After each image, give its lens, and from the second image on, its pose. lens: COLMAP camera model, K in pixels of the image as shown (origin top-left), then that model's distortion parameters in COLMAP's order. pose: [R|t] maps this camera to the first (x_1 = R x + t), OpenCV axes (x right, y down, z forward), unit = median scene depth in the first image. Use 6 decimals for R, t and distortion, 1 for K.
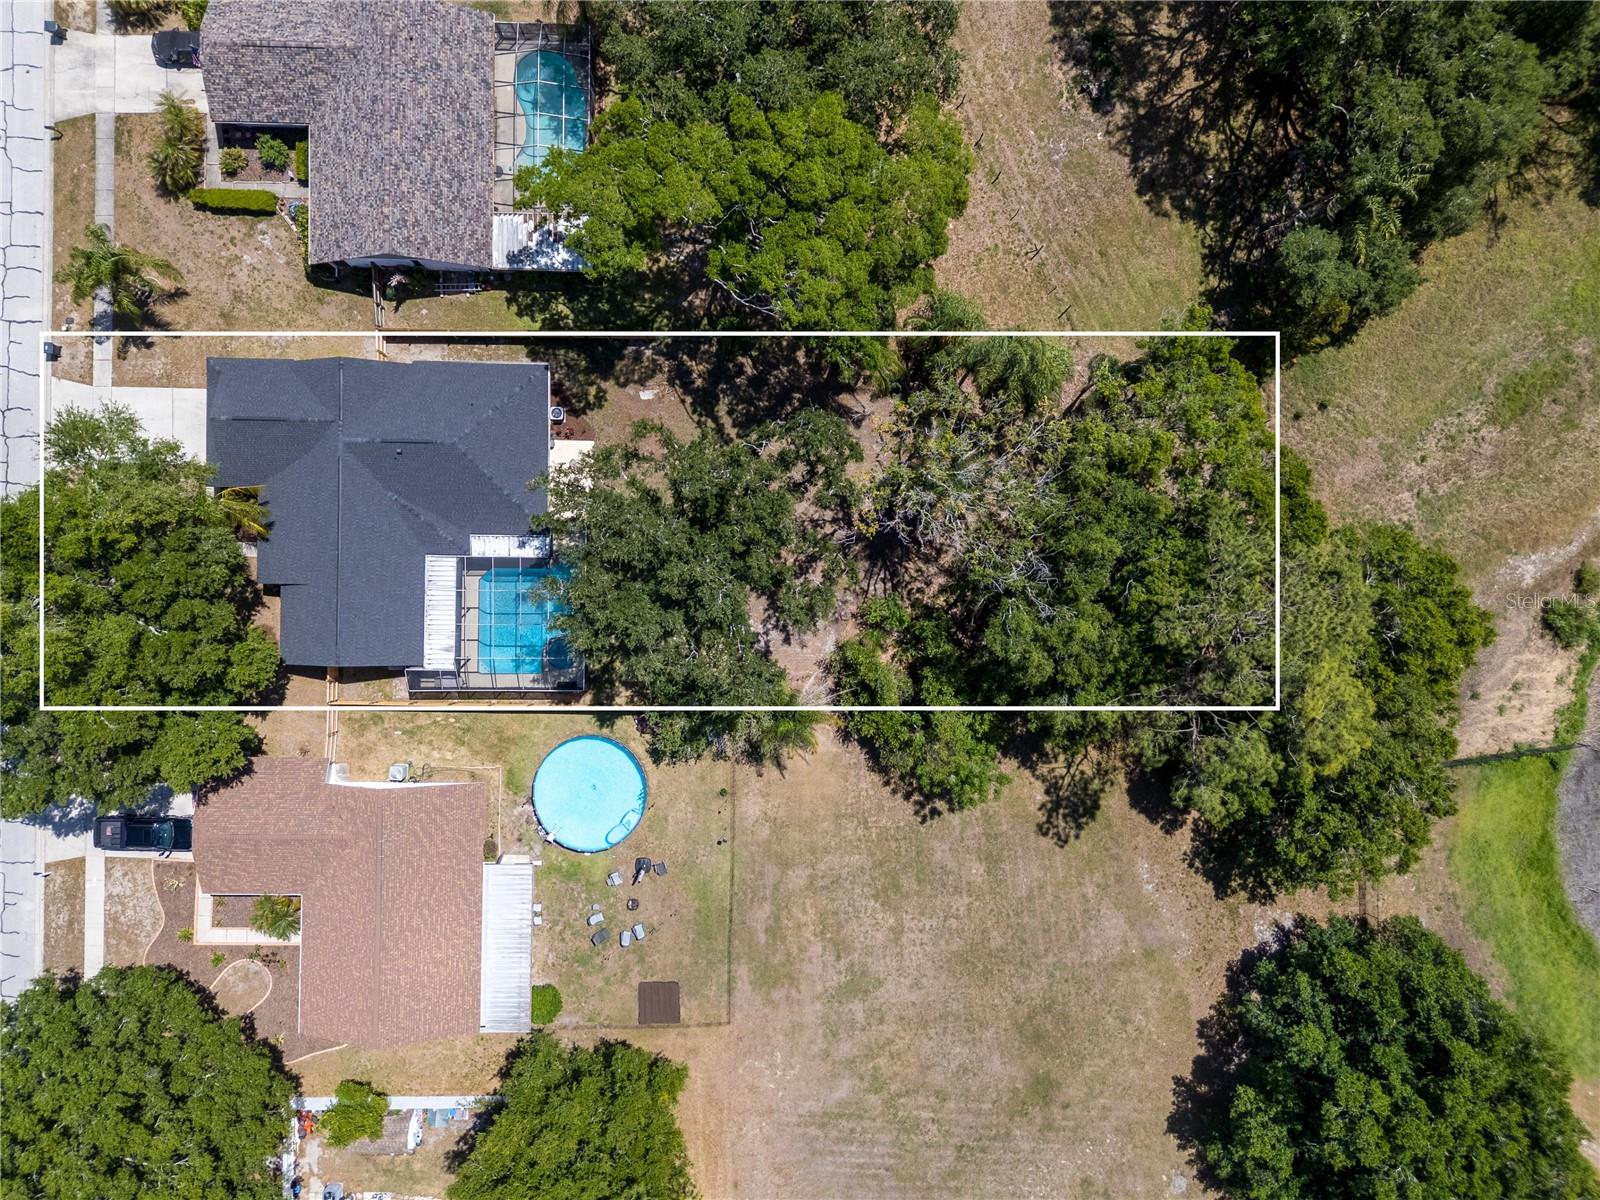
lens RADIAL K [[1169.3, 0, 800.0], [0, 1169.3, 600.0], [0, 0, 1]] dist [0.011312, -0.003649]
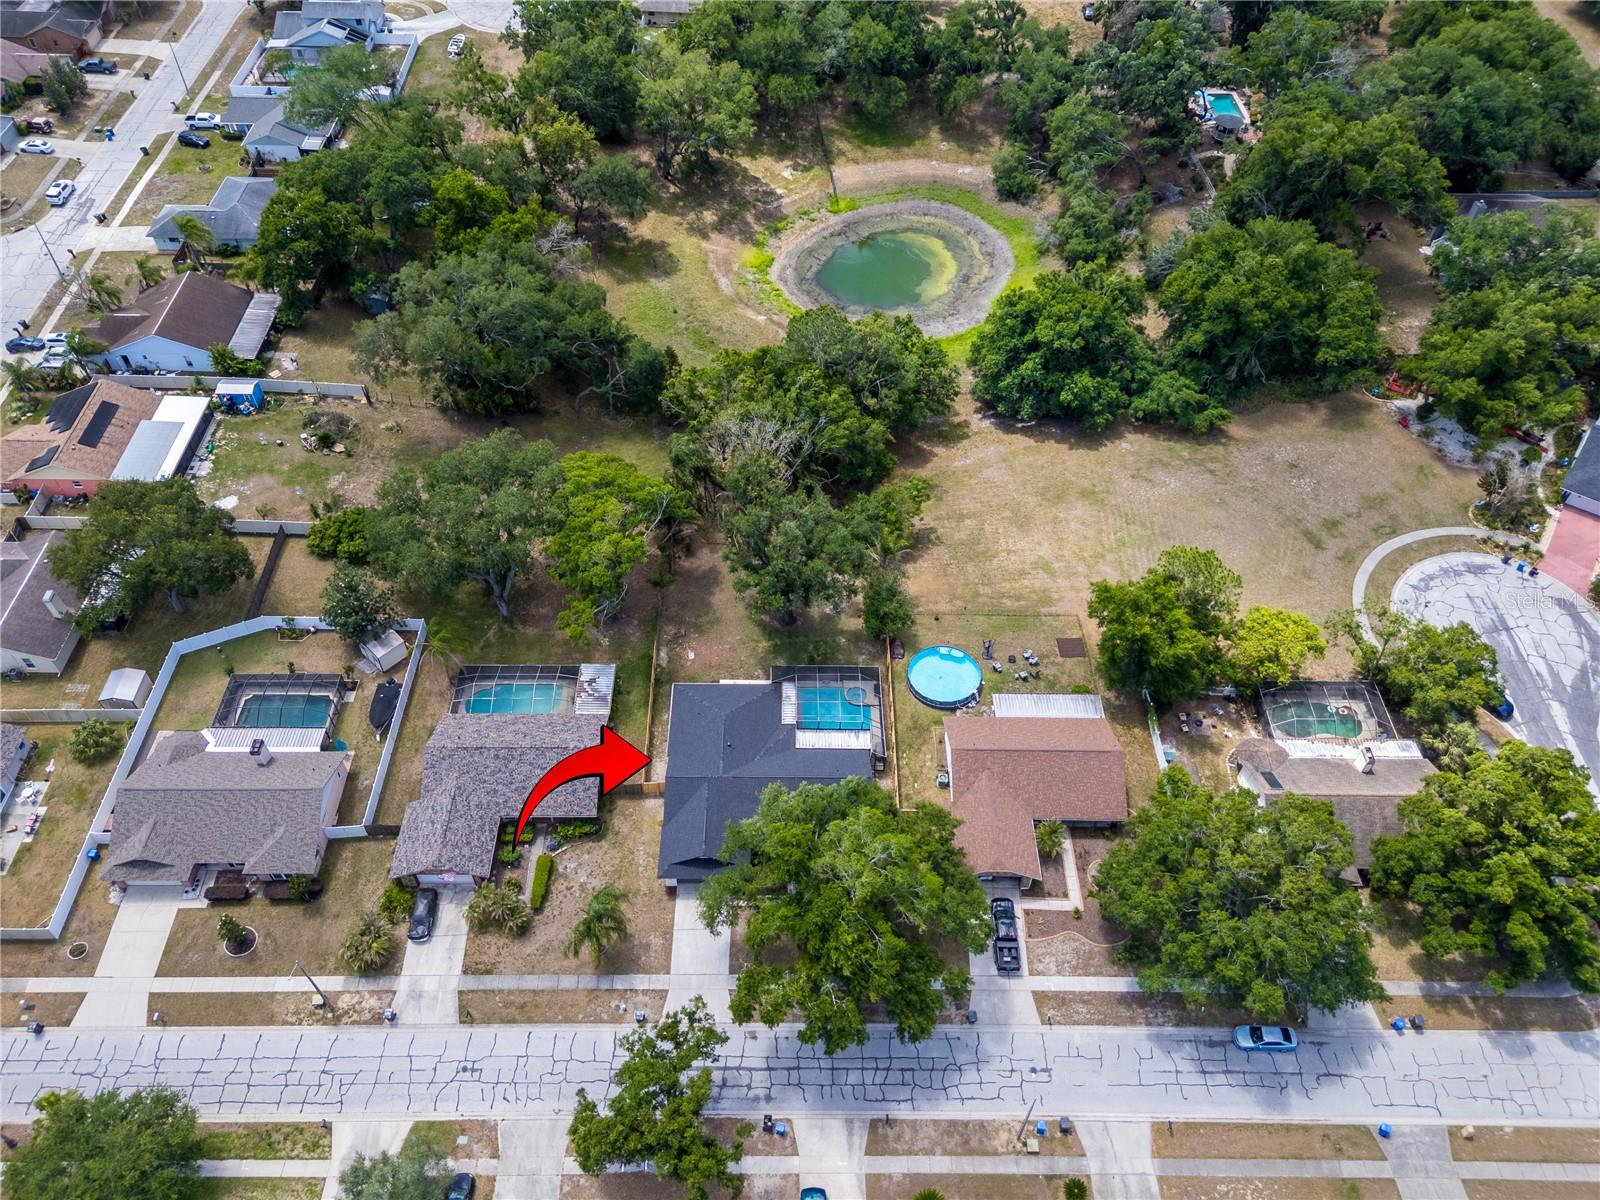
lens RADIAL K [[1169.3, 0, 800.0], [0, 1169.3, 600.0], [0, 0, 1]] dist [0.011312, -0.003649]
pose [[-0.020571, -0.756695, 0.653444, -1.134819], [0.999764, -0.010994, 0.018742, -0.057940], [-0.006997, 0.653675, 0.756743, -0.261201]]
